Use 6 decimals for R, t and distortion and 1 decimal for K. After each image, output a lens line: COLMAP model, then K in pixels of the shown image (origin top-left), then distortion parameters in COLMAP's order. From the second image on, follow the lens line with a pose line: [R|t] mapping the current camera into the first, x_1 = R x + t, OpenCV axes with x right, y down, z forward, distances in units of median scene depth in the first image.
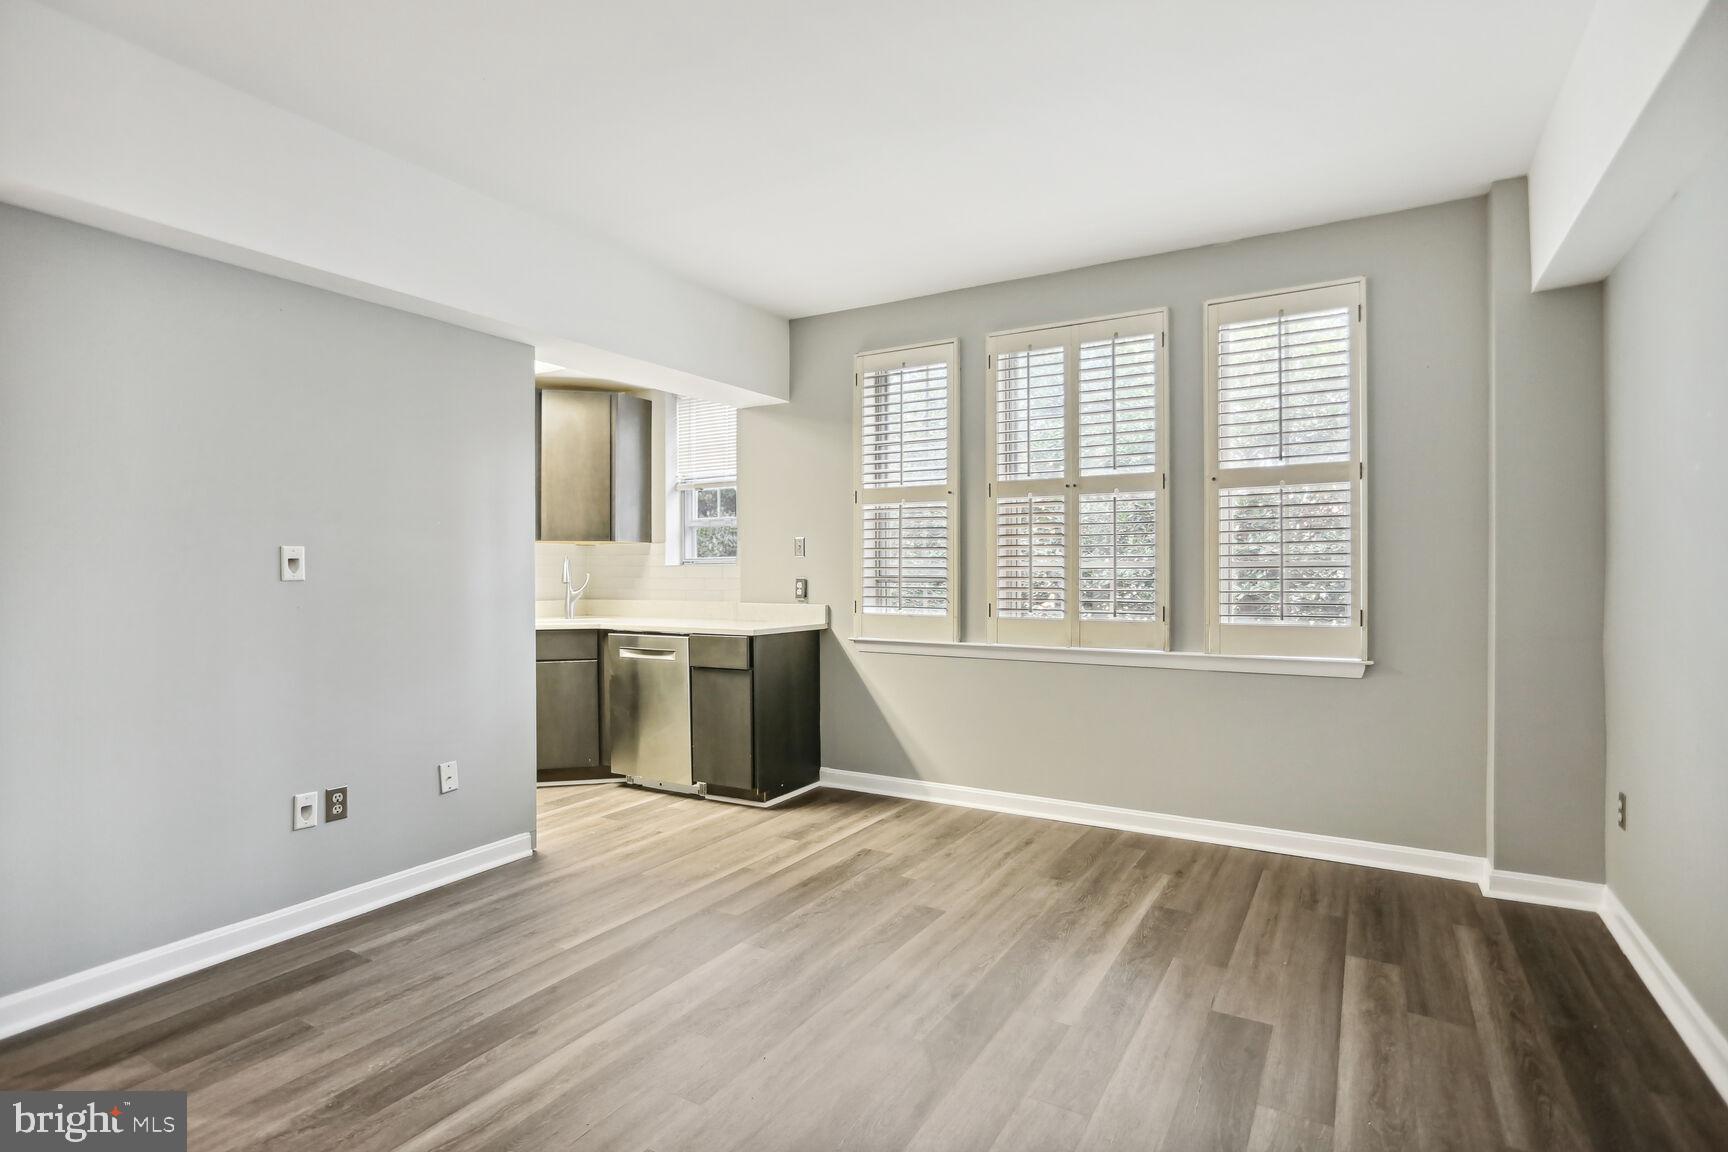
lens RADIAL K [[845.4, 0, 864.0], [0, 845.4, 576.0], [0, 0, 1]] dist [-0.055034, 0.035095]
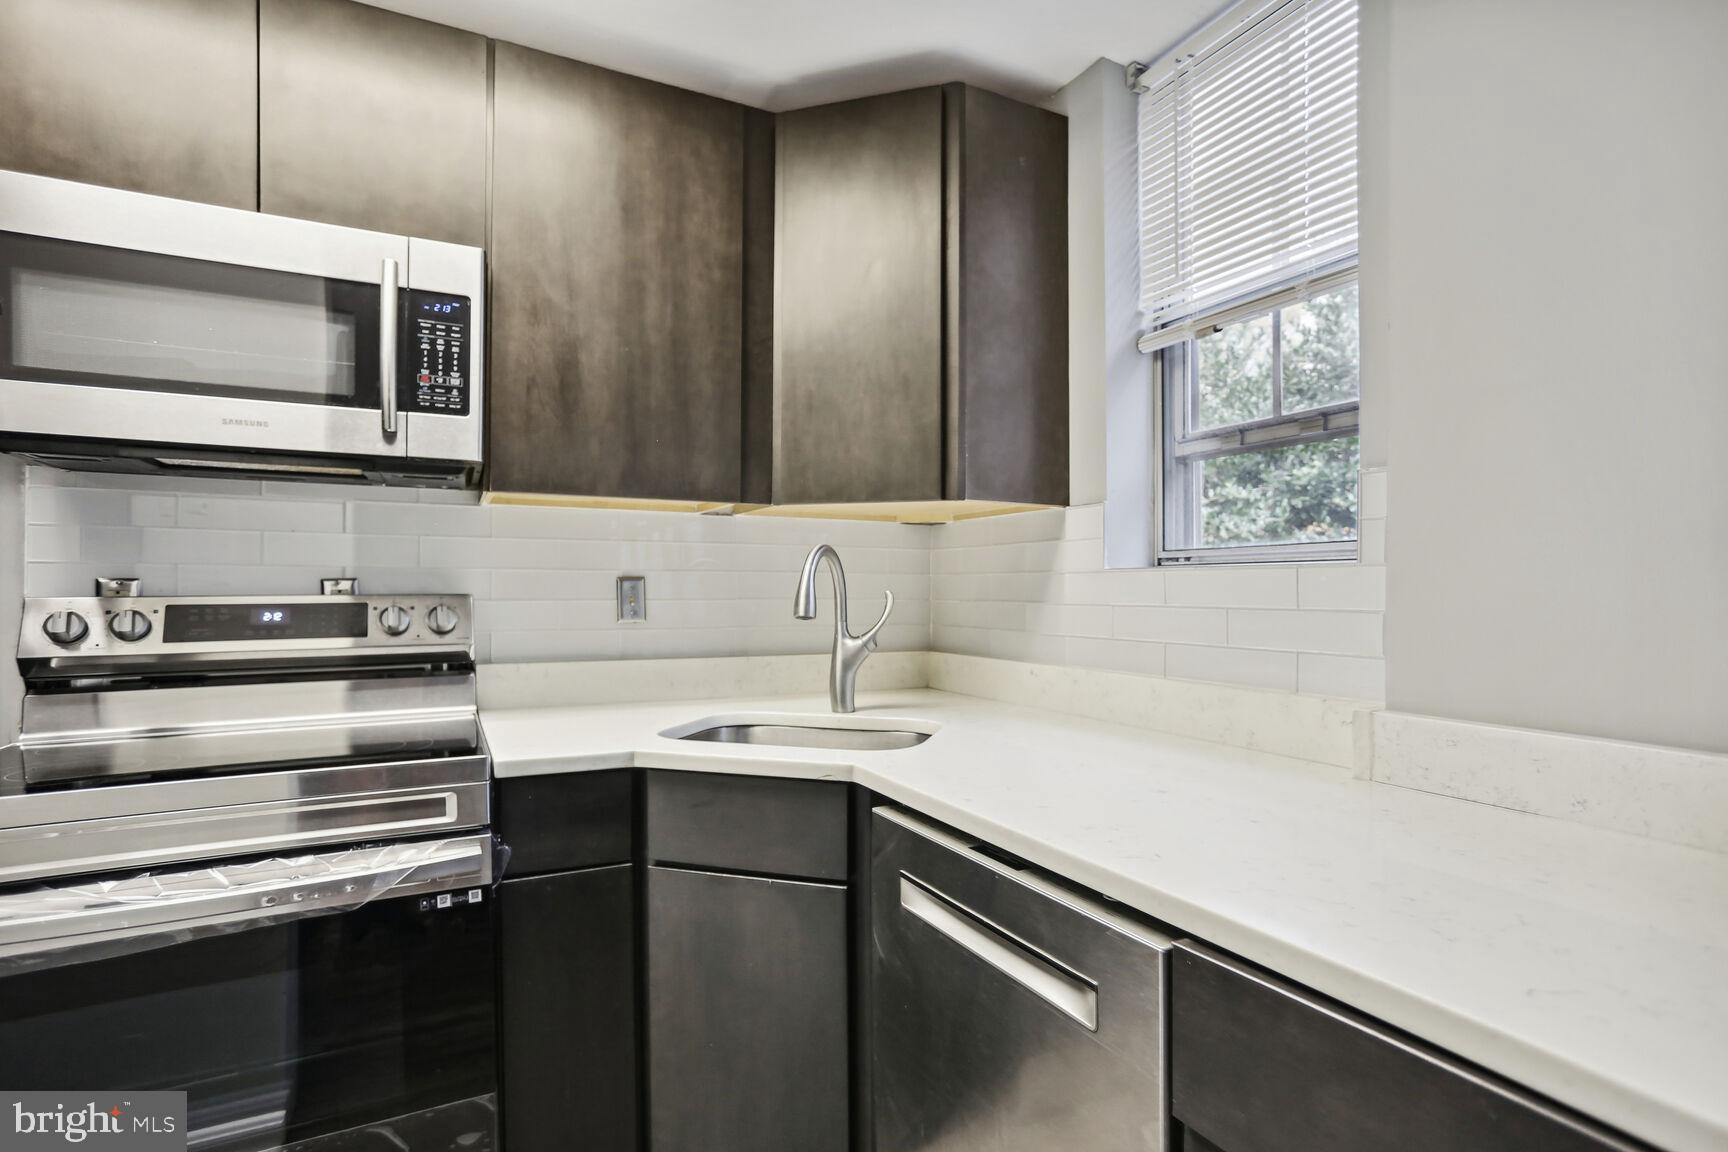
lens RADIAL K [[851.7, 0, 829.9], [0, 851.7, 579.4], [0, 0, 1]] dist [-0.003913, -0.000429]
pose [[0.843605, -0.007692, -0.536910, -0.217902], [-0.002086, 0.999843, -0.017601, 0.000421], [0.536961, 0.015968, 0.843456, 0.982171]]
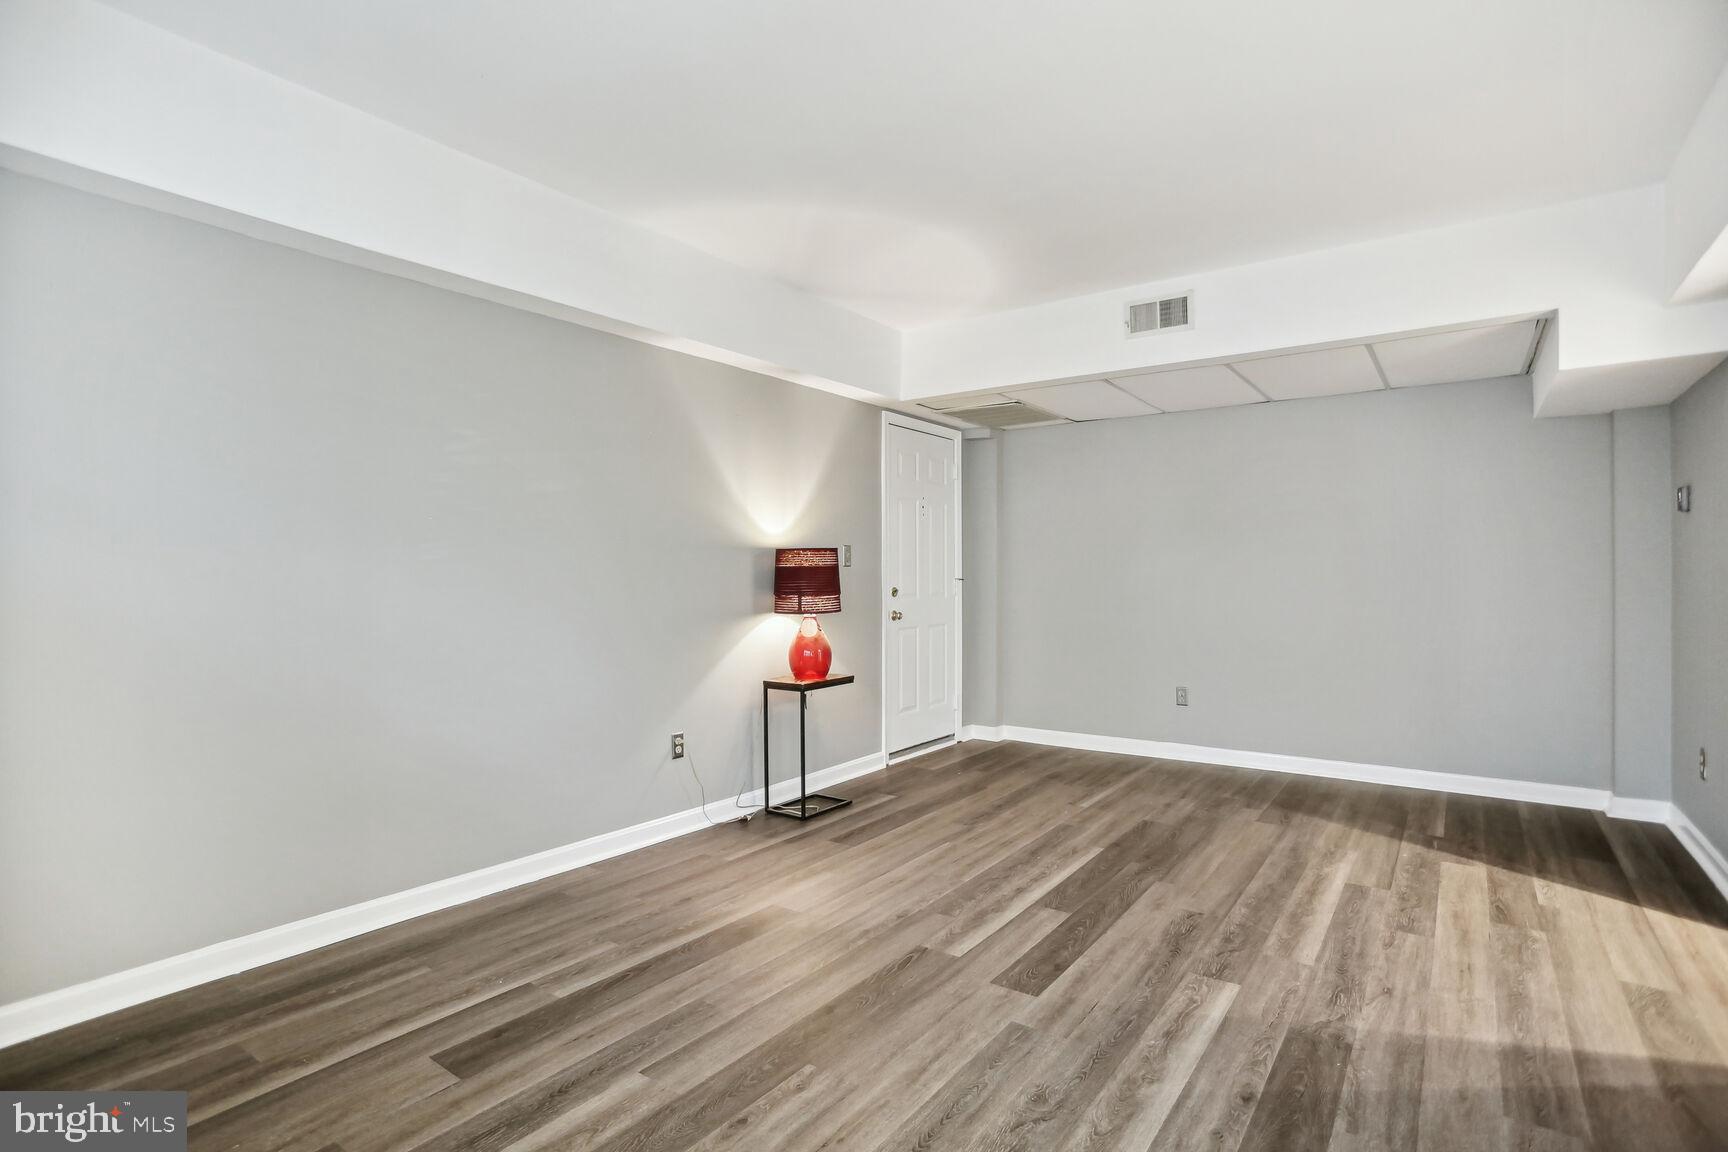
lens RADIAL K [[855.2, 0, 861.9], [0, 855.2, 573.5], [0, 0, 1]] dist [-0.077082, 0.033597]
pose [[-0.996831, 0.003133, 0.079481, -0.041336], [0.003077, 0.999995, -0.000820, -0.000423], [-0.079483, -0.000573, -0.996836, 1.133753]]
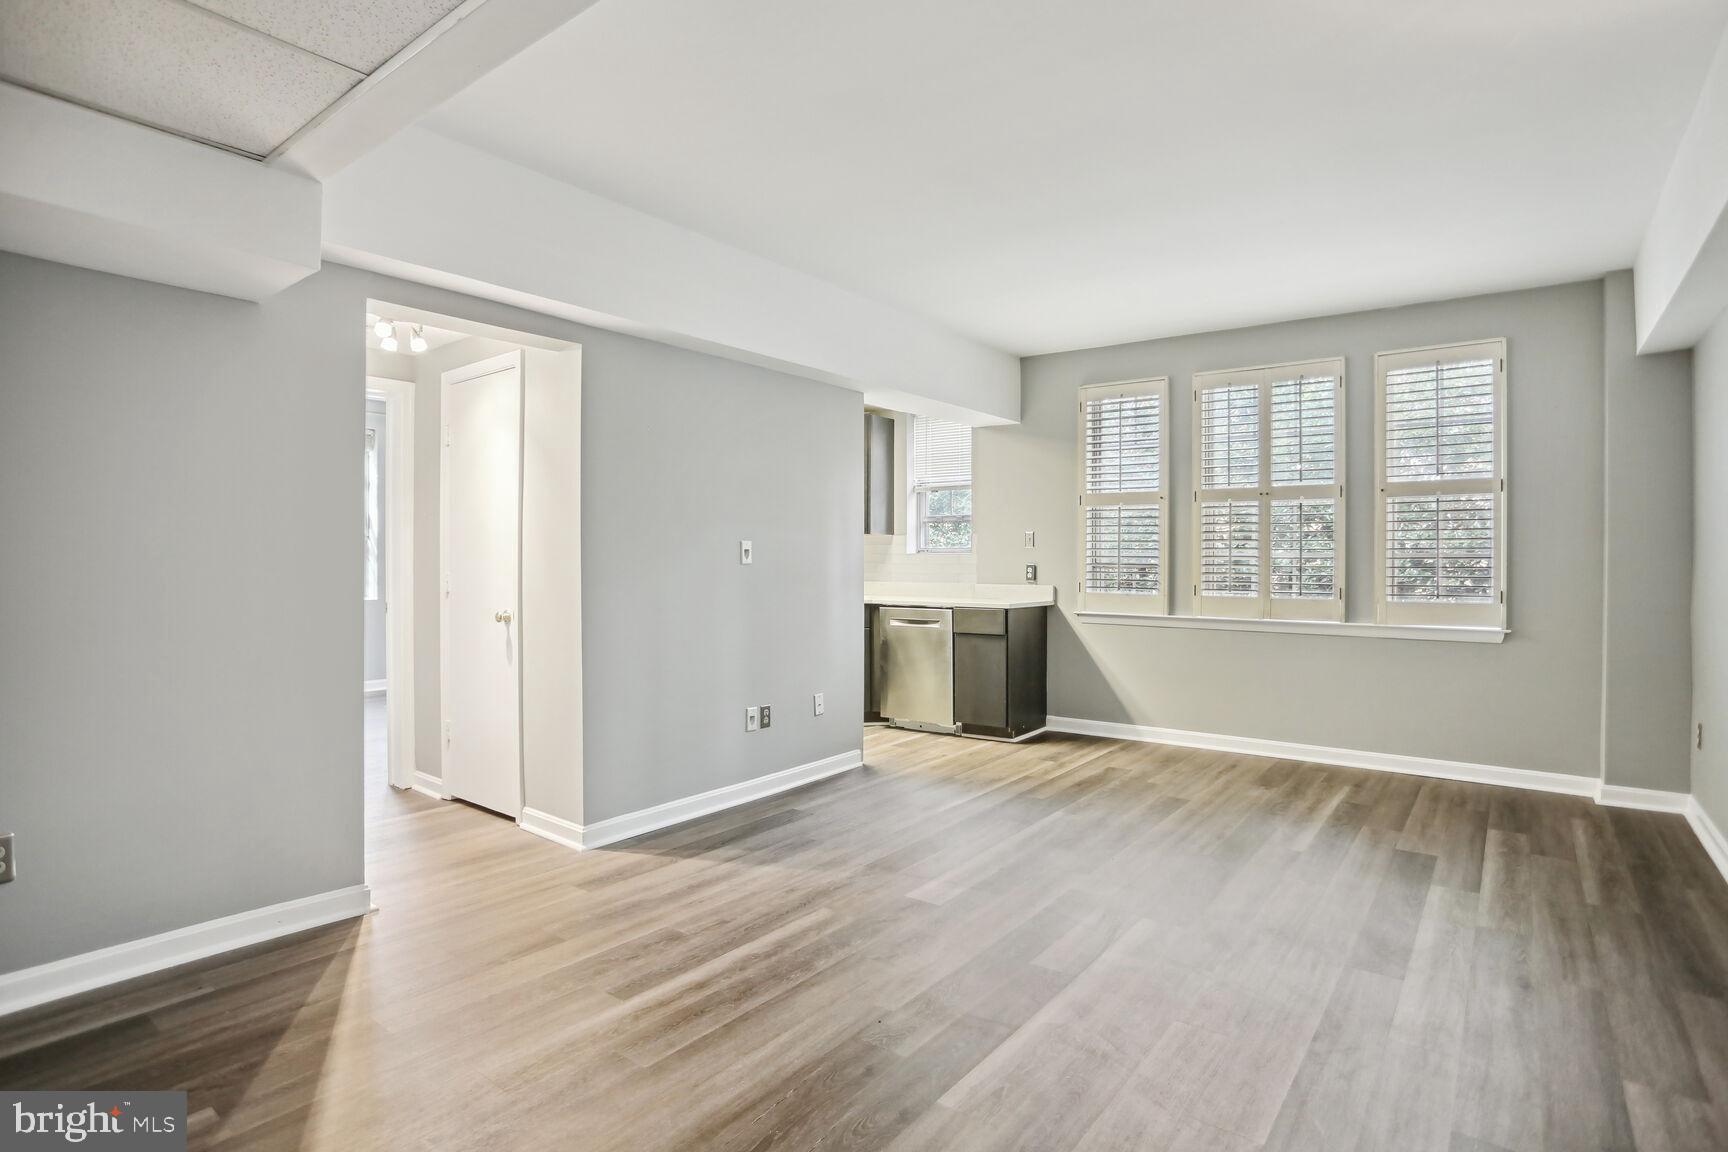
lens RADIAL K [[868.7, 0, 860.3], [0, 868.7, 563.3], [0, 0, 1]] dist [-0.069077, 0.030042]
pose [[0.993221, 0.005093, -0.116130, -0.236421], [-0.004983, 0.999987, 0.001235, 0.000547], [0.116134, -0.000647, 0.993233, -0.408059]]
